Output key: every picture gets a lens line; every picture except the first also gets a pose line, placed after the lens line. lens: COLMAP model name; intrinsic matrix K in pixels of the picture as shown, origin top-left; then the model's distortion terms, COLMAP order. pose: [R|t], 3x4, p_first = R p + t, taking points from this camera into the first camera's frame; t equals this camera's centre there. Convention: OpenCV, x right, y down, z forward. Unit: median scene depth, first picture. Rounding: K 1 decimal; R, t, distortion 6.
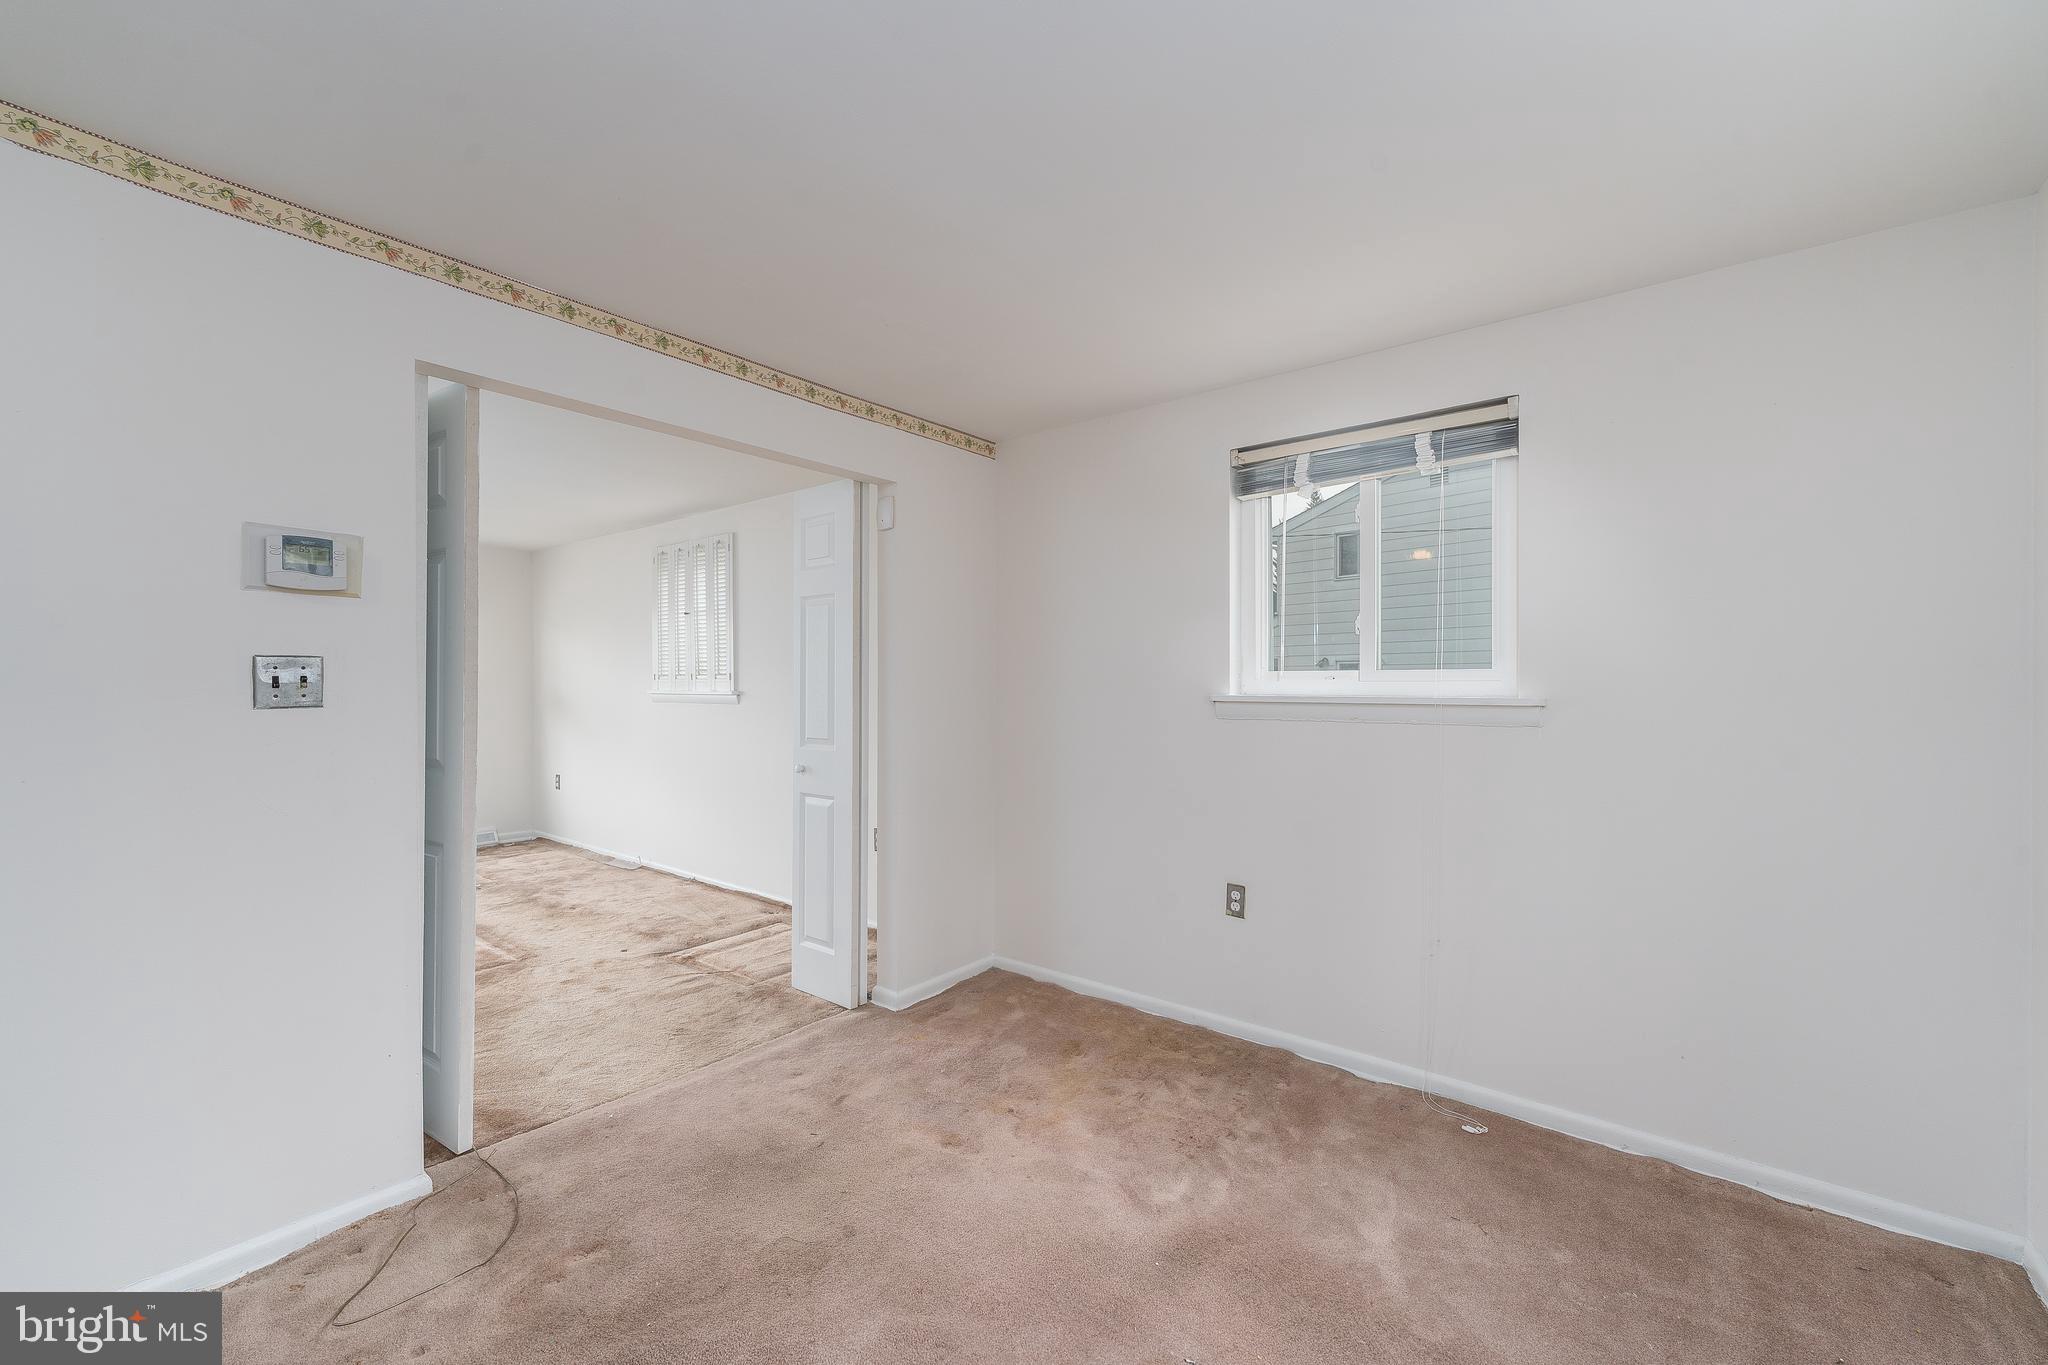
lens RADIAL K [[832.6, 0, 1027.3], [0, 832.6, 686.1], [0, 0, 1]] dist [-0.002438, -0.000768]
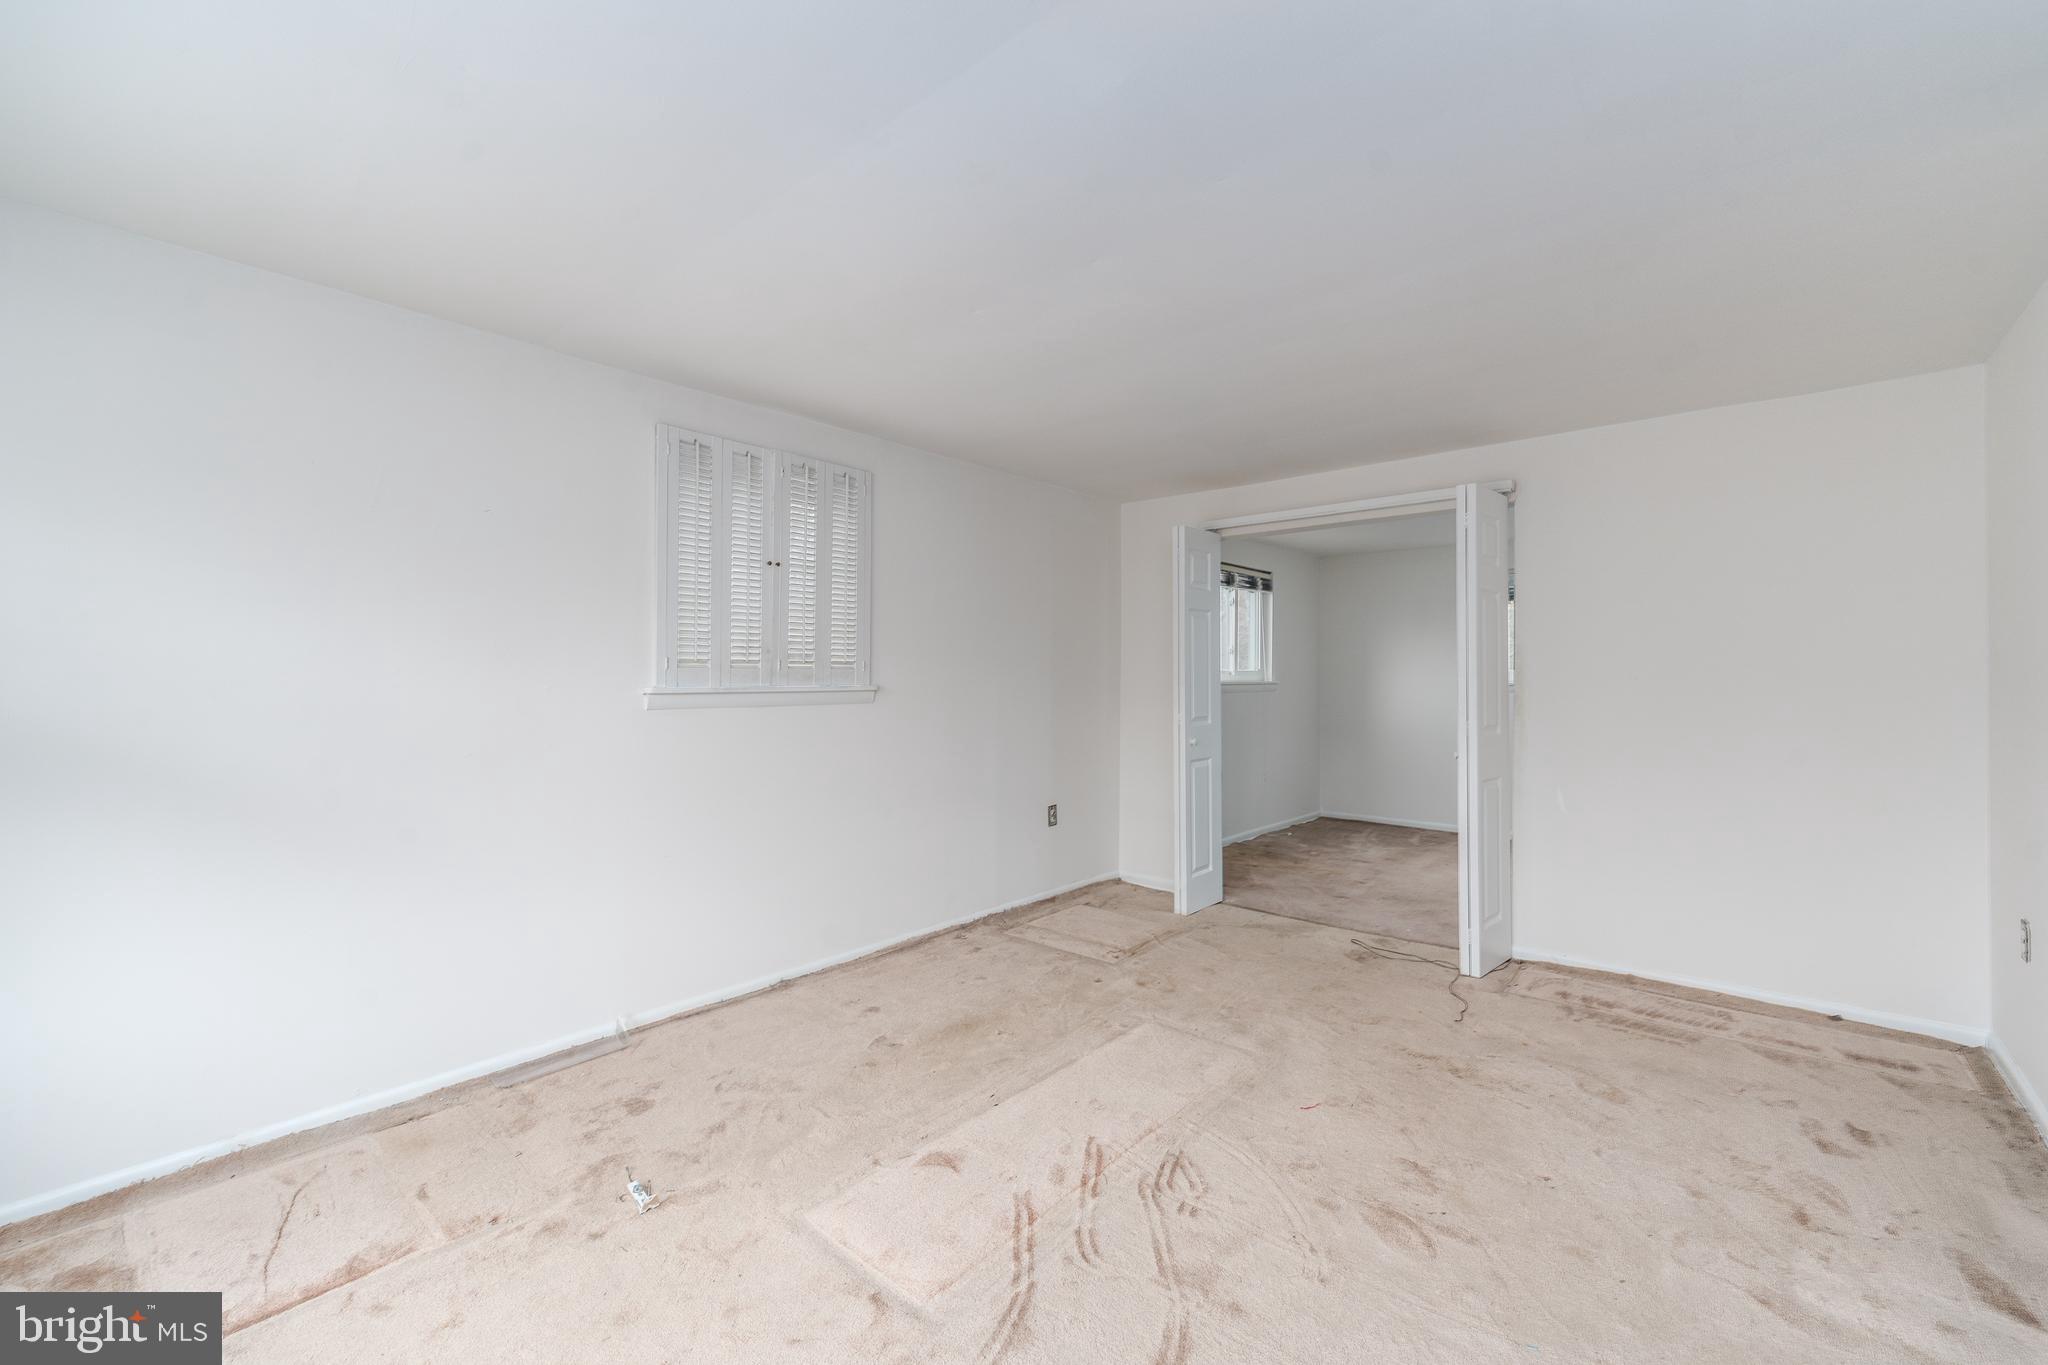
lens RADIAL K [[832.6, 0, 1021.1], [0, 832.6, 674.0], [0, 0, 1]] dist [-0.002438, -0.000768]
pose [[0.049456, -0.005412, 0.998762, -1.084055], [-0.006054, 0.999965, 0.005718, -0.010034], [-0.998758, -0.006330, 0.049421, 0.825699]]
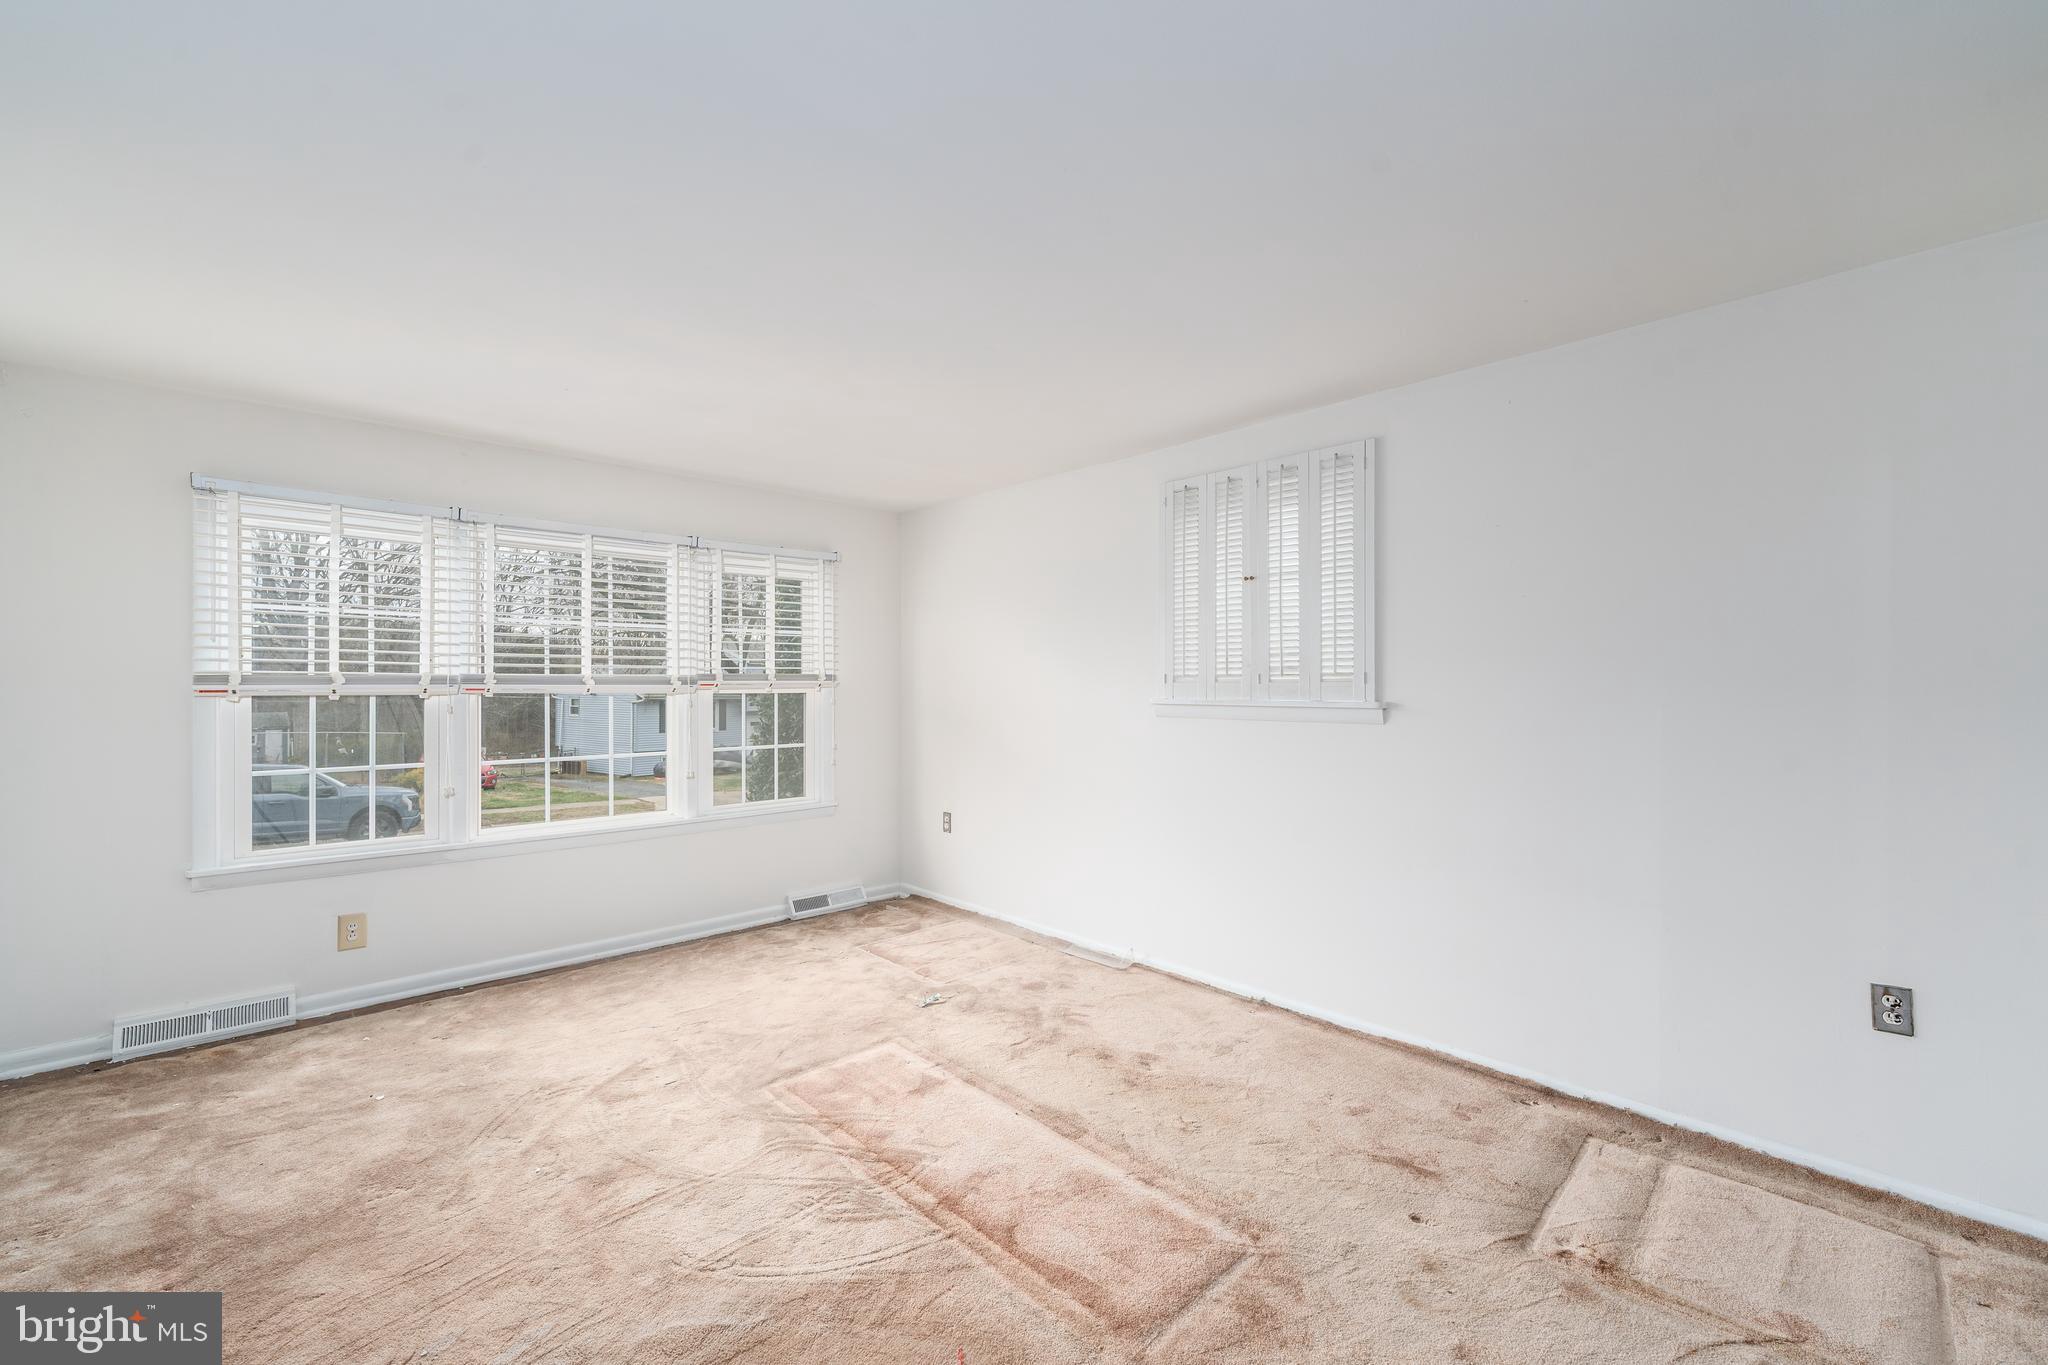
lens RADIAL K [[832.6, 0, 1012.3], [0, 832.6, 693.3], [0, 0, 1]] dist [-0.002438, -0.000768]
pose [[0.988518, -0.002268, -0.151089, -0.518748], [0.003438, 0.999966, 0.007481, -0.006475], [0.151067, -0.007915, 0.988492, 0.368292]]
